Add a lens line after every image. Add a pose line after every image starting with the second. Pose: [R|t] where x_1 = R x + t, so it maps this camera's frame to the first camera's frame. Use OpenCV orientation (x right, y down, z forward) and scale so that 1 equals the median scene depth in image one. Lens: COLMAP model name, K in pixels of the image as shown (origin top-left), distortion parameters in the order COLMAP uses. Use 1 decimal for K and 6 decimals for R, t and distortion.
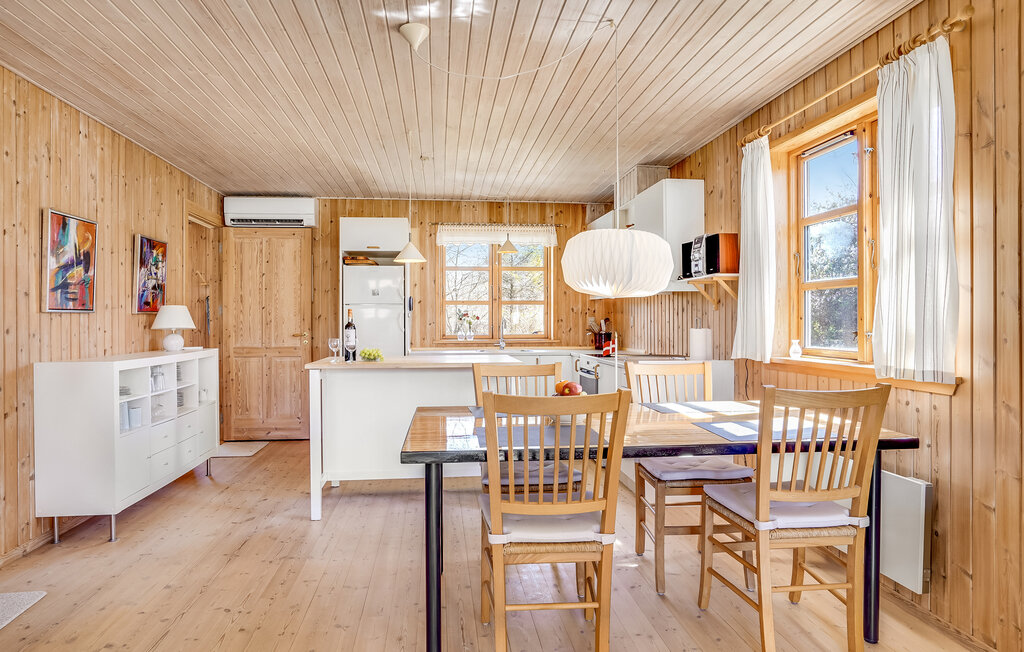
lens RADIAL K [[598.7, 0, 512.9], [0, 598.7, 319.3], [0, 0, 1]] dist [-0.007494, -0.000590]
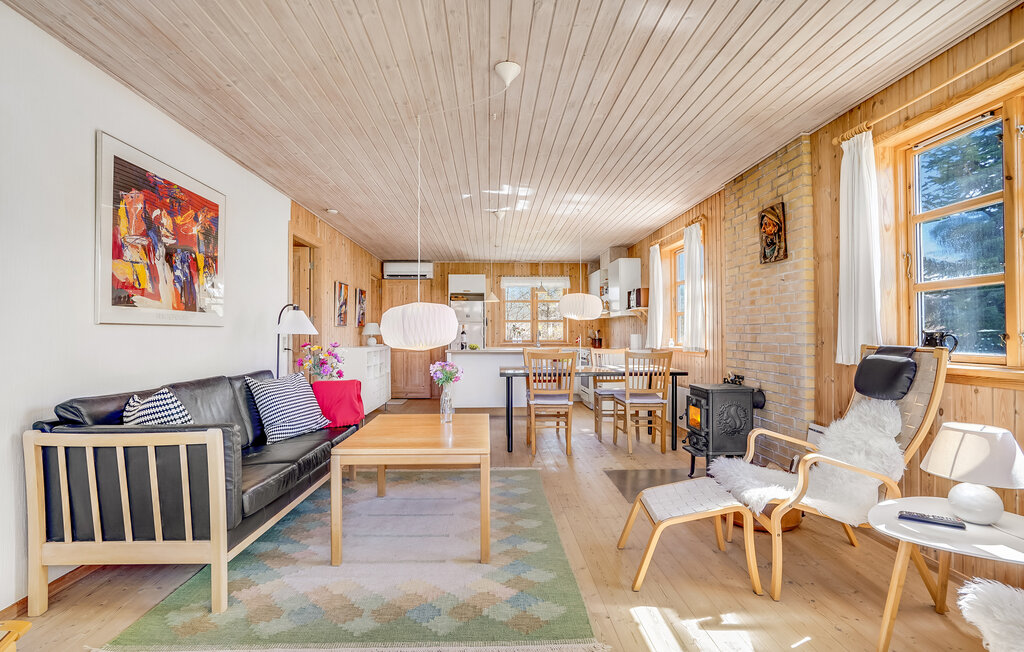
lens RADIAL K [[508.9, 0, 507.4], [0, 508.9, 325.8], [0, 0, 1]] dist [0.001929, 0.002652]
pose [[0.996081, -0.001355, -0.088439, 0.032271], [-0.000105, 0.999864, -0.016496, 0.013911], [0.088449, 0.016440, 0.995945, -0.655512]]
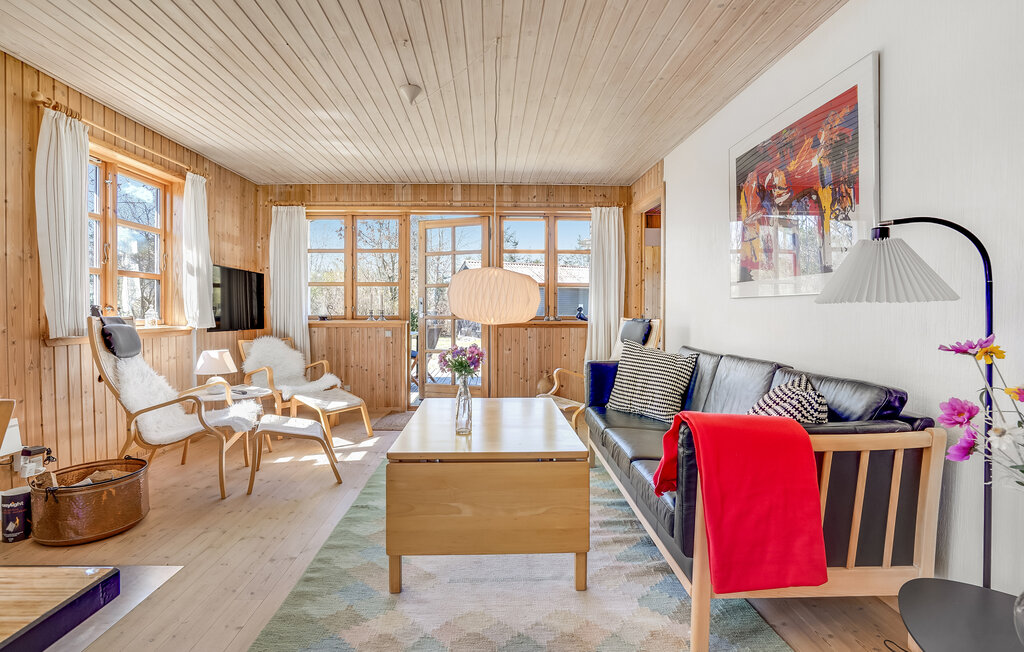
lens RADIAL K [[478.7, 0, 516.7], [0, 478.7, 317.4], [0, 0, 1]] dist [-0.021015, 0.002270]
pose [[-0.997662, 0.000112, 0.068335, -0.211446], [0.001240, 0.999864, 0.016470, 0.018125], [-0.068324, 0.016516, -0.997527, 0.578859]]
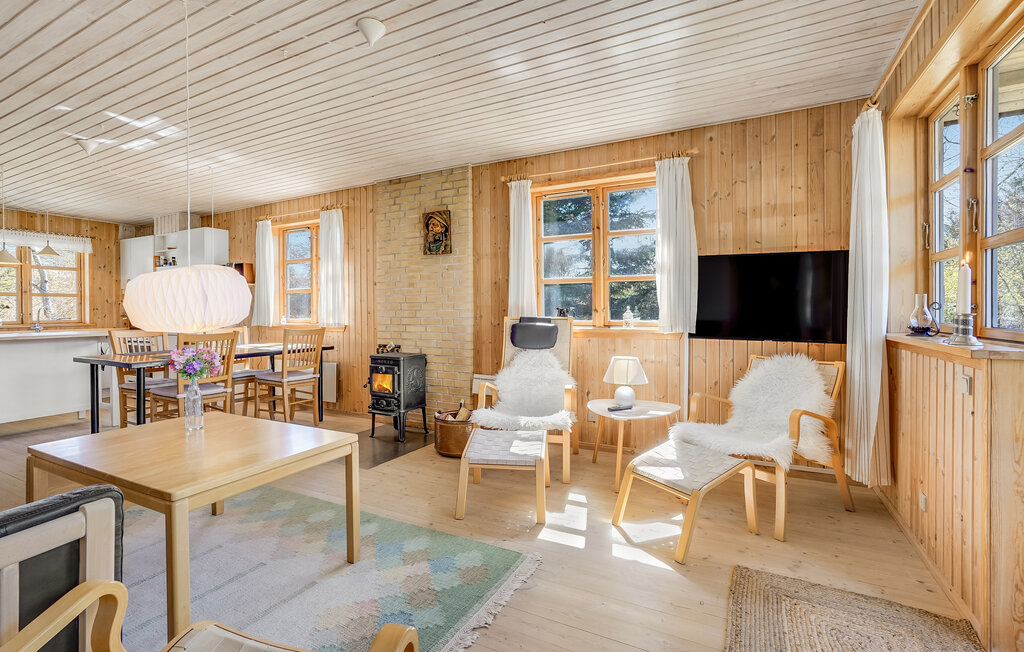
lens RADIAL K [[478.7, 0, 504.1], [0, 478.7, 311.0], [0, 0, 1]] dist [-0.021015, 0.002270]
pose [[0.579638, -0.007593, 0.814839, -0.351919], [0.007281, 0.999965, 0.004139, 0.012230], [-0.814842, 0.003533, 0.579673, -0.491744]]
